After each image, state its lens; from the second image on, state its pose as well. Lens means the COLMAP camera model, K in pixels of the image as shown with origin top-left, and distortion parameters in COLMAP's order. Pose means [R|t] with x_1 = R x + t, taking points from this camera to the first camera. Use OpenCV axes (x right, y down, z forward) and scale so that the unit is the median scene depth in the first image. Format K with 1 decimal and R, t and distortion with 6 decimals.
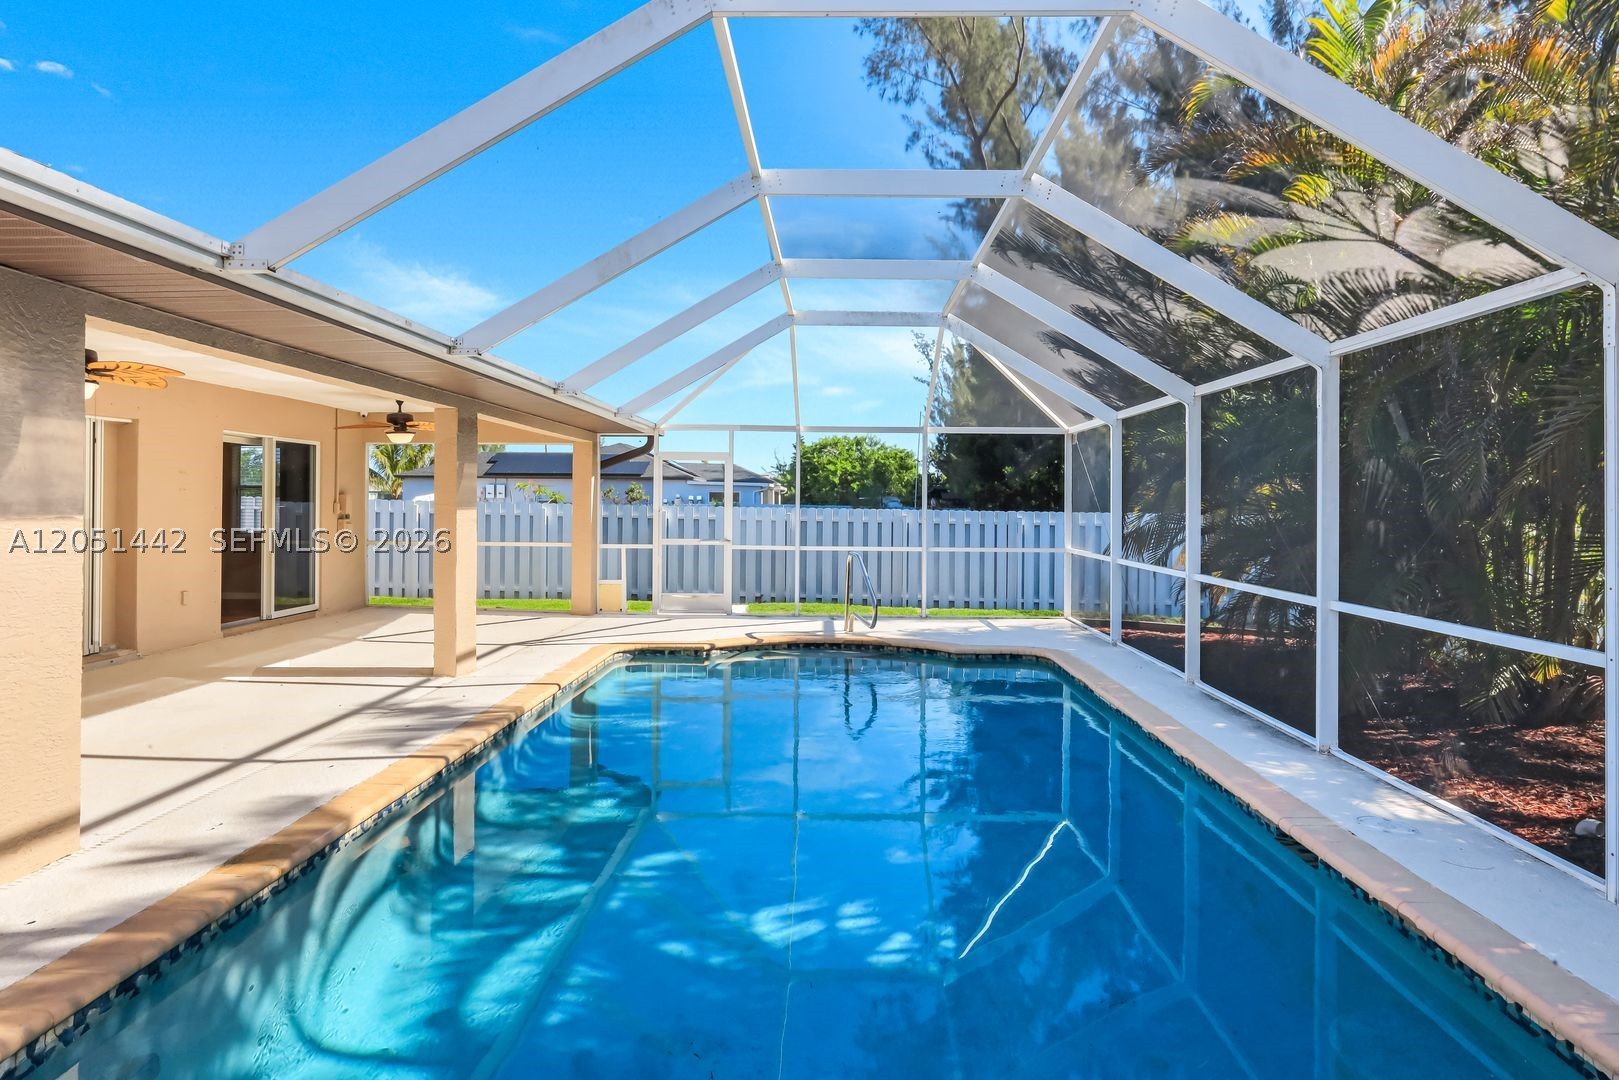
lens RADIAL K [[934.5, 0, 817.5], [0, 934.5, 482.9], [0, 0, 1]] dist [0.064683, 0.002644]
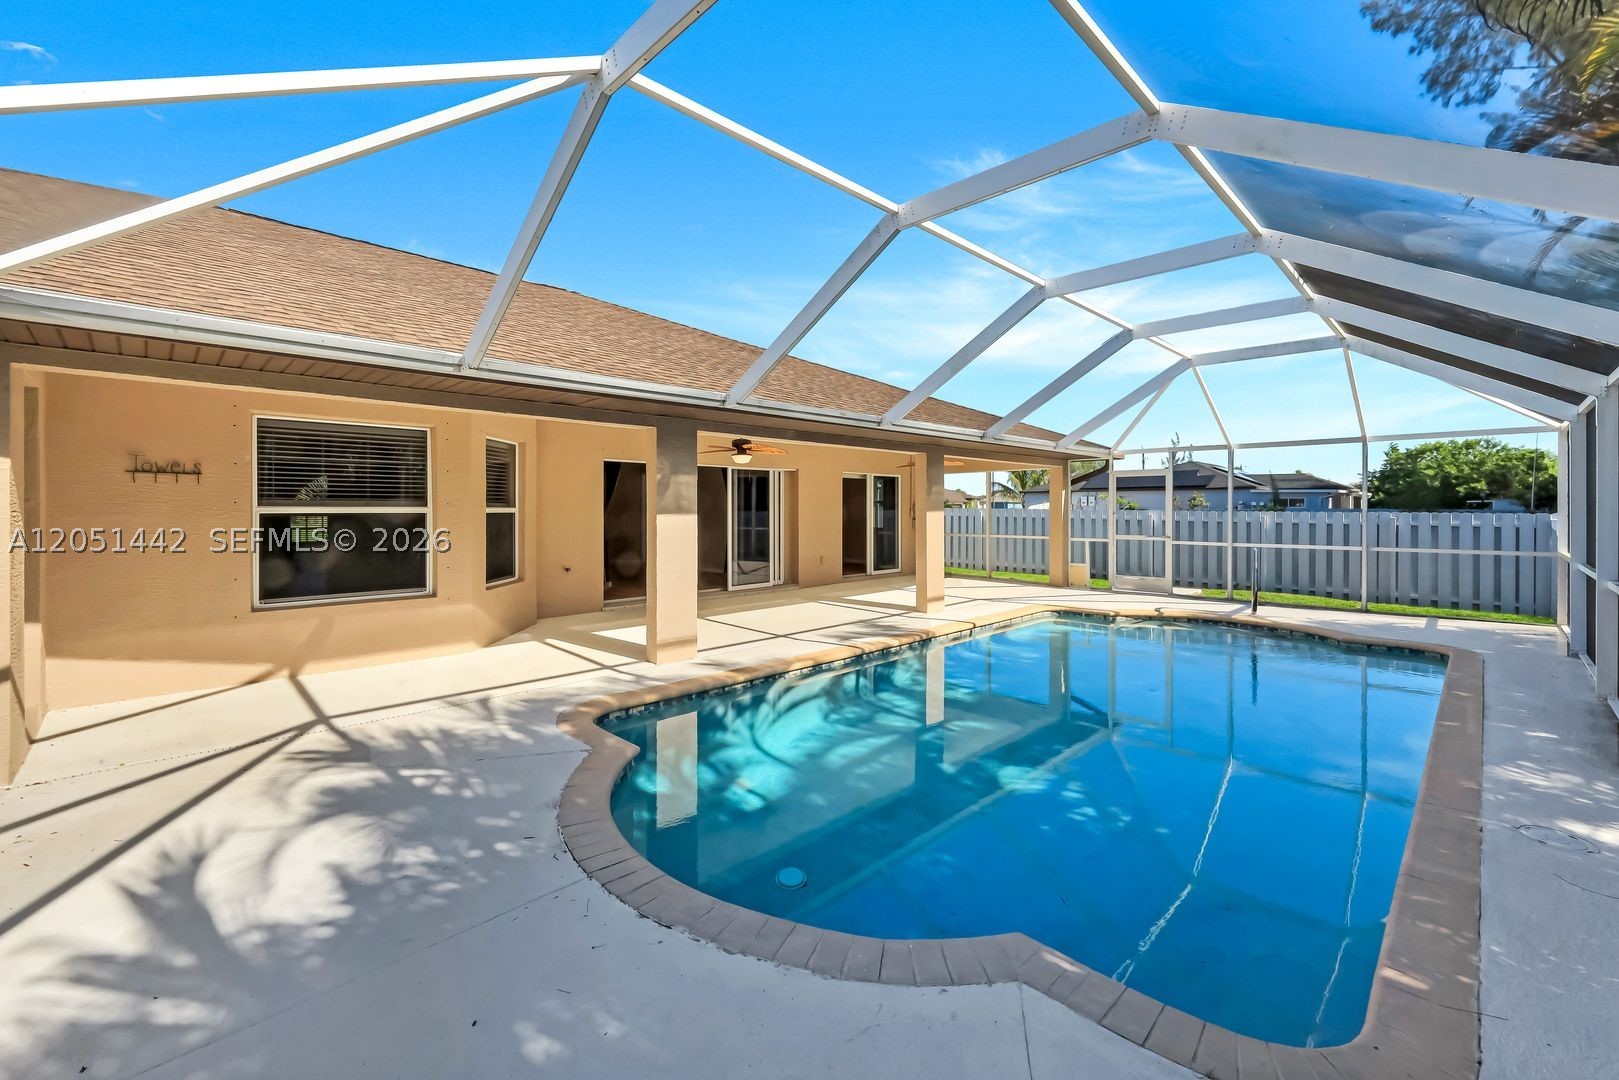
lens RADIAL K [[661.0, 0, 797.4], [0, 661.0, 509.7], [0, 0, 1]] dist [-0.000939, 0.000039]
pose [[0.712869, -0.008652, -0.701244, 0.180767], [0.023354, 0.999662, 0.011408, 0.001257], [0.700908, -0.024509, 0.712830, -0.007326]]
